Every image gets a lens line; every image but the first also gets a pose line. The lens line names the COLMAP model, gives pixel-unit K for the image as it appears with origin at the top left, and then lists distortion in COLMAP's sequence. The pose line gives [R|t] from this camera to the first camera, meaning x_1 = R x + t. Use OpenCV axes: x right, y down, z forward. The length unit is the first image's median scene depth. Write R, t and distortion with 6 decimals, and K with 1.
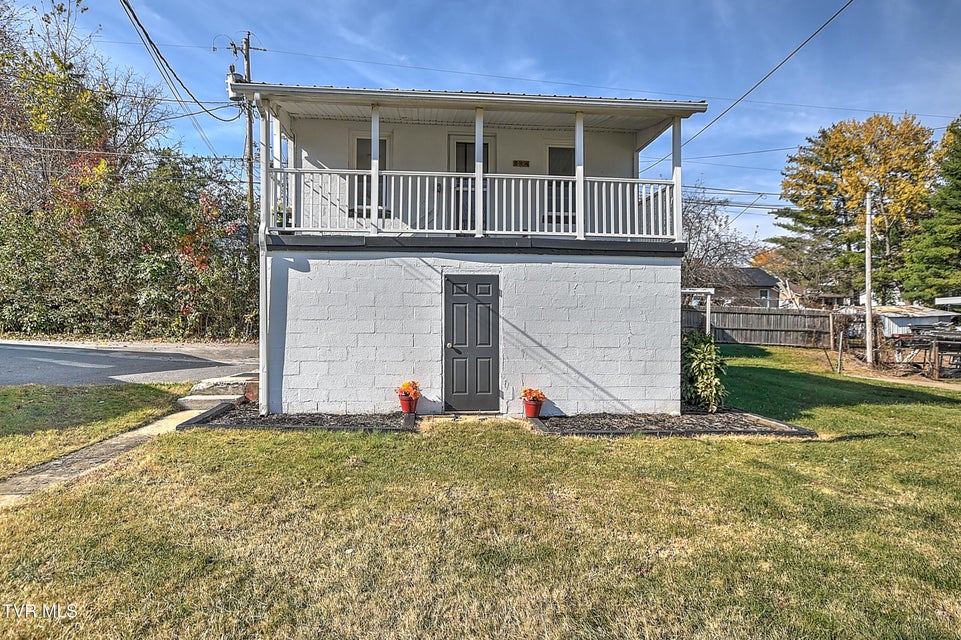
lens RADIAL K [[582.0, 0, 478.4], [0, 582.0, 322.3], [0, 0, 1]] dist [0.036081, 0.003311]
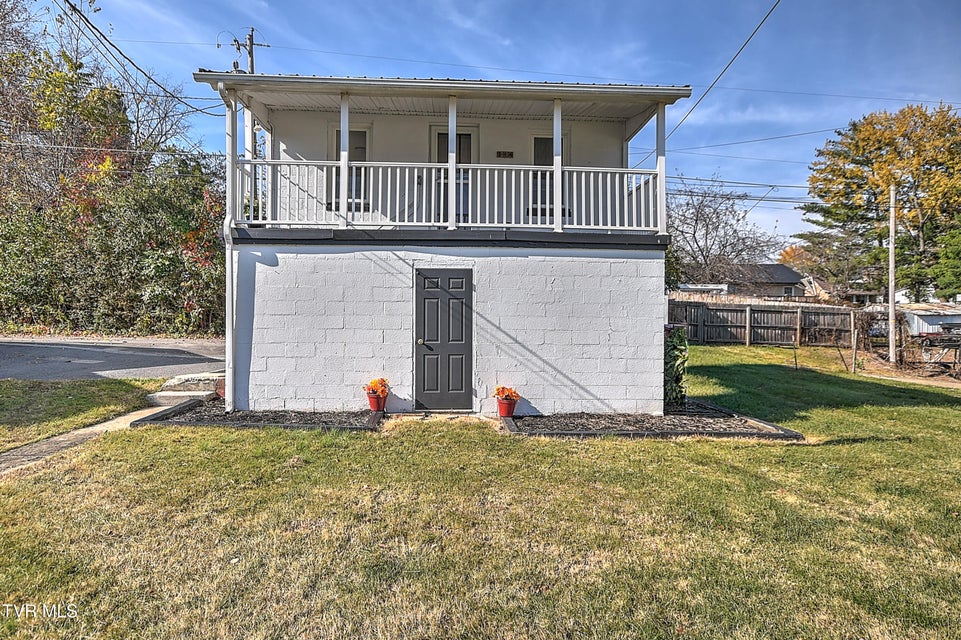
lens RADIAL K [[582.0, 0, 480.2], [0, 582.0, 320.9], [0, 0, 1]] dist [0.036081, 0.003311]
pose [[0.999206, 0.002394, -0.039761, 0.085096], [-0.002333, 0.999996, 0.001571, 0.003412], [0.039765, -0.001477, 0.999208, 0.035169]]
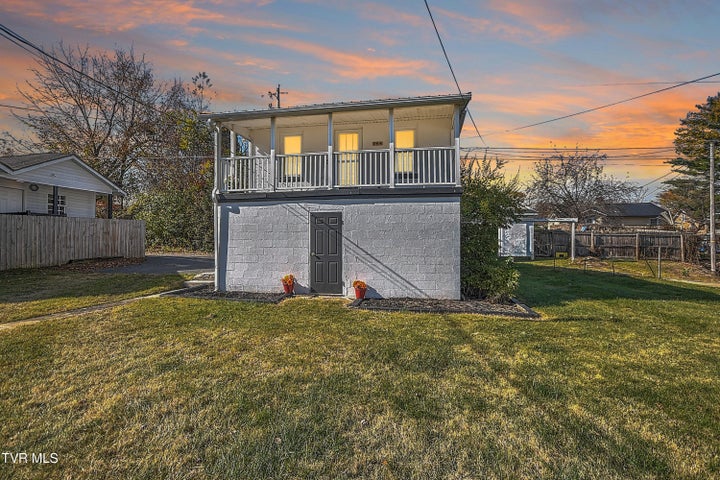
lens RADIAL K [[353.0, 0, 362.4], [0, 353.0, 242.4], [0, 0, 1]] dist [0.016472, -0.001609]
pose [[0.960794, -0.007717, -0.277154, 0.363393], [0.005920, 0.999956, -0.007320, 0.013588], [0.277198, 0.005392, 0.960798, 0.049124]]
